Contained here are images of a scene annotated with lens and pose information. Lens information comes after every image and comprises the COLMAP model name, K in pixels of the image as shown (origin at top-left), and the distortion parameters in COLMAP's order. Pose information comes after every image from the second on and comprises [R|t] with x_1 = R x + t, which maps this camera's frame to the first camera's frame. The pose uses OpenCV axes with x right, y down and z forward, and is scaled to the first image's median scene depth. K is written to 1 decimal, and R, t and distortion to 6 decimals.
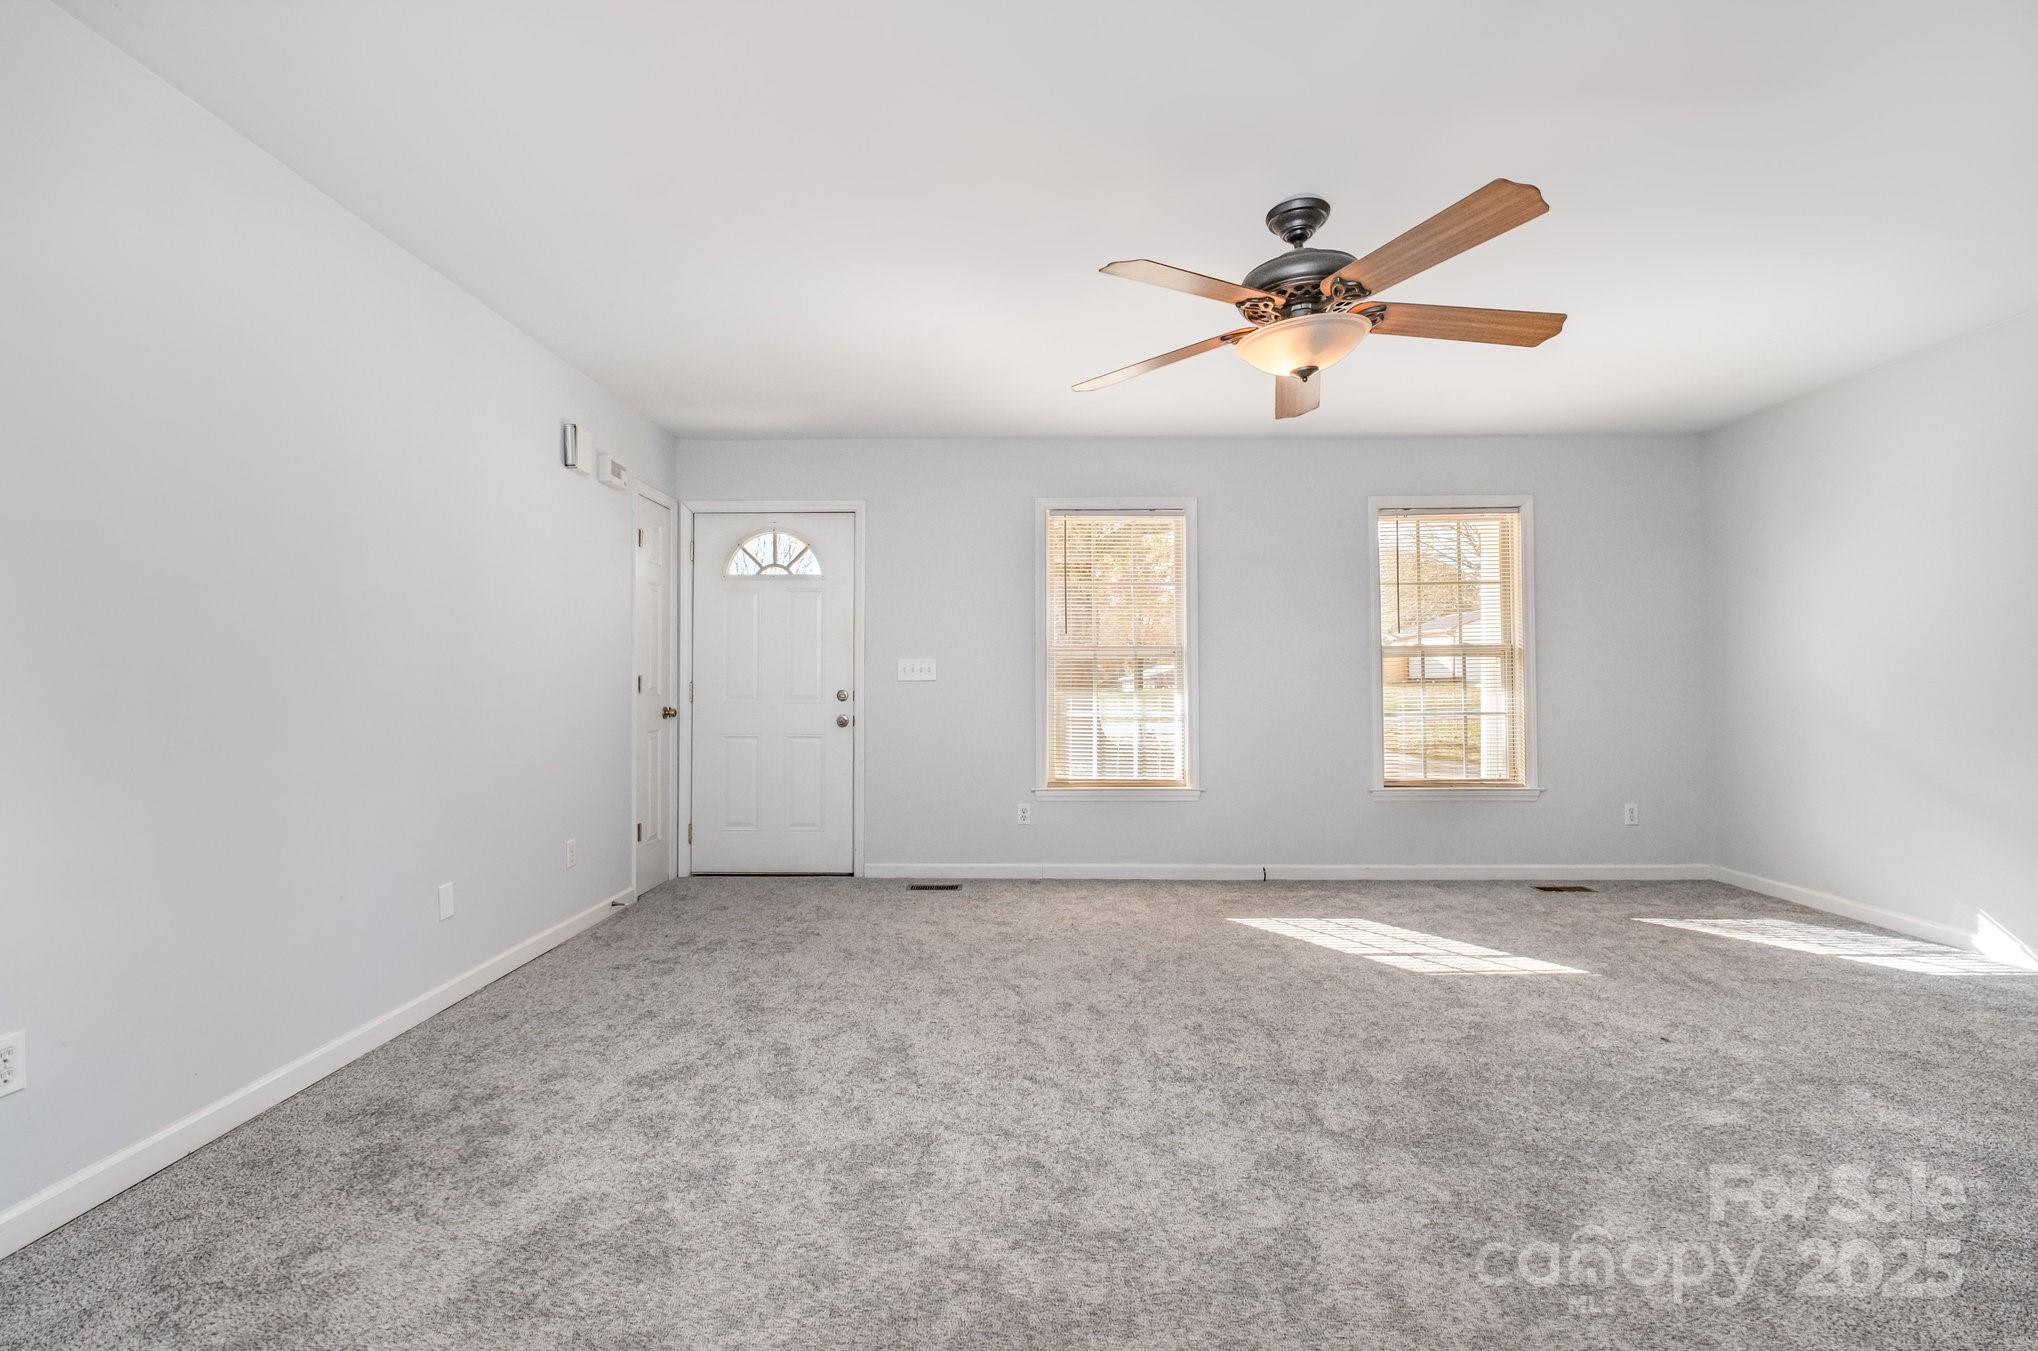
lens RADIAL K [[889.1, 0, 1003.4], [0, 889.1, 669.3], [0, 0, 1]] dist [-0.000277, 0.000548]
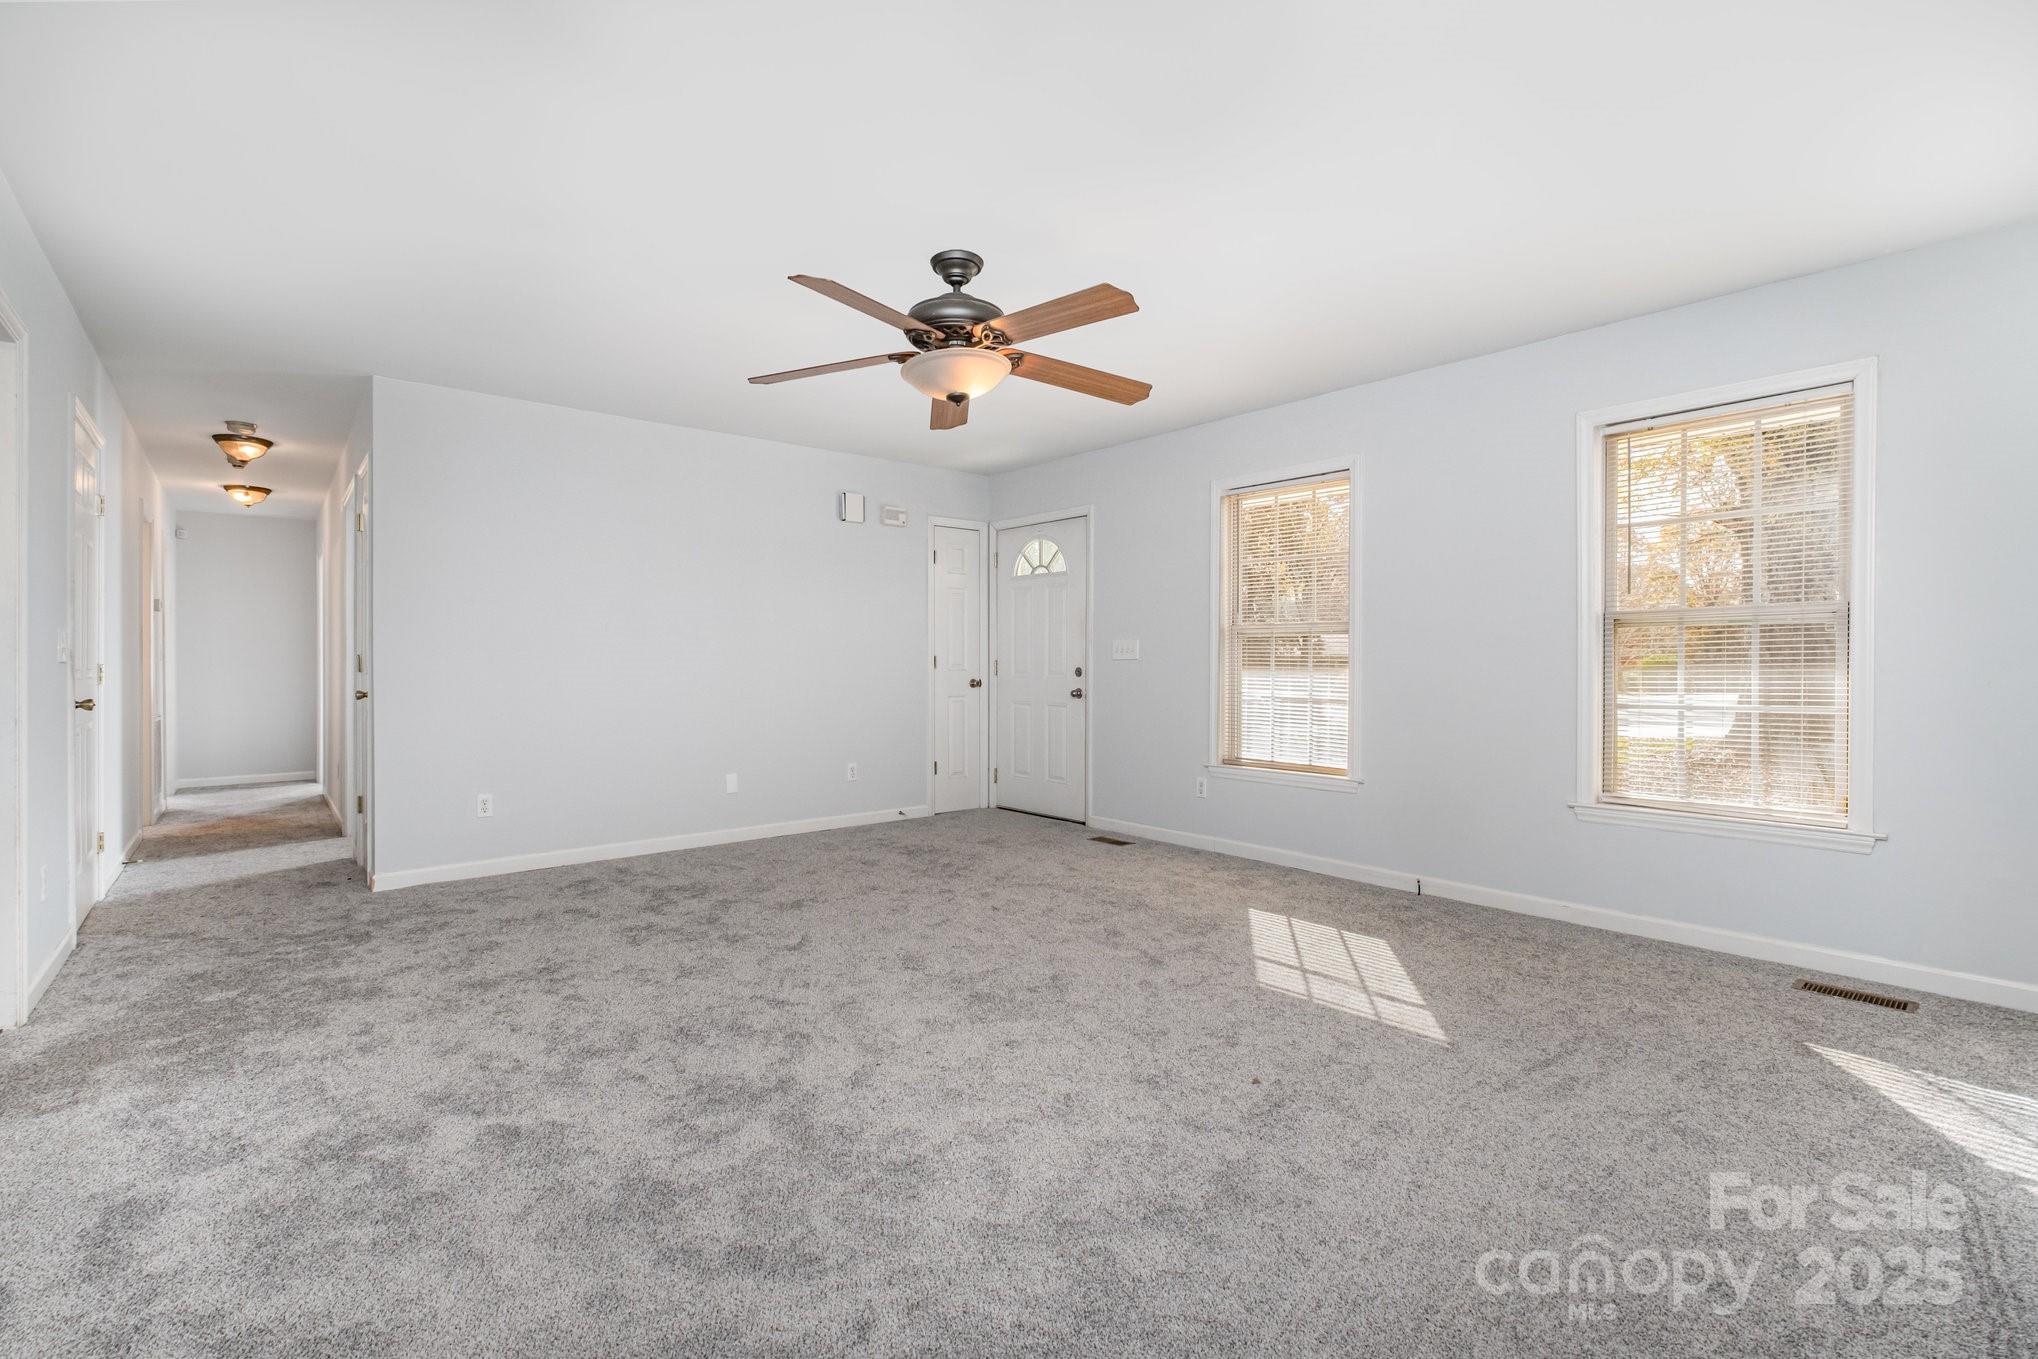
lens RADIAL K [[889.1, 0, 1003.4], [0, 889.1, 673.3], [0, 0, 1]] dist [-0.000277, 0.000548]
pose [[0.655821, 0.011920, -0.754822, 0.850604], [0.009591, 0.999663, 0.024120, 0.002844], [0.754855, -0.023058, 0.655486, 0.190000]]
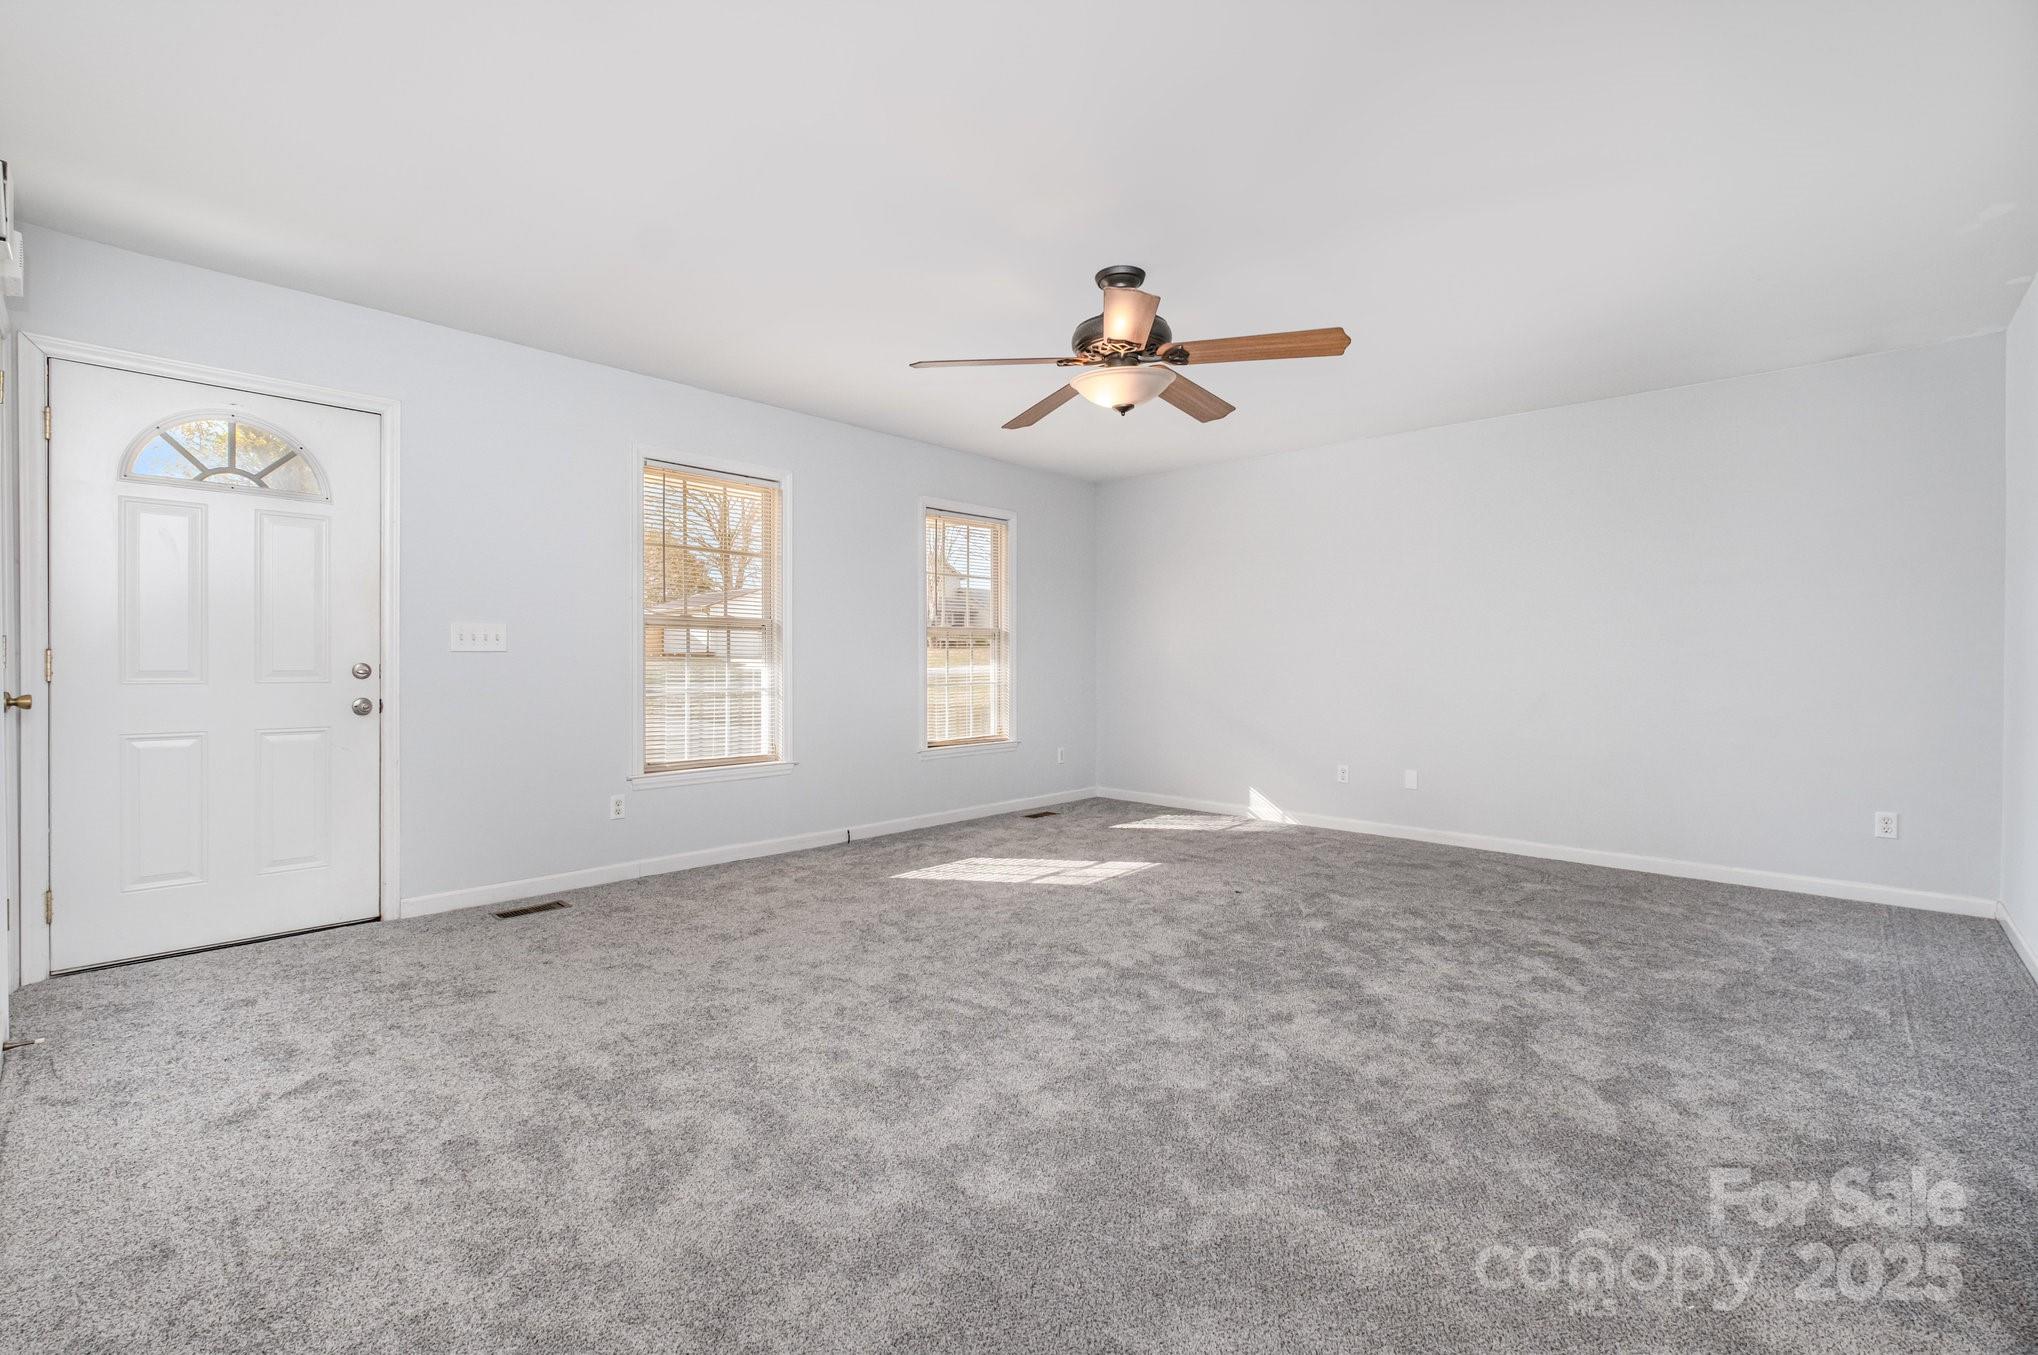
lens RADIAL K [[889.1, 0, 1003.4], [0, 889.1, 671.3], [0, 0, 1]] dist [-0.000277, 0.000548]
pose [[0.676479, -0.005543, 0.736441, -0.467484], [-0.020854, 0.999427, 0.026678, 0.000572], [-0.736167, -0.033405, 0.675976, 0.189217]]
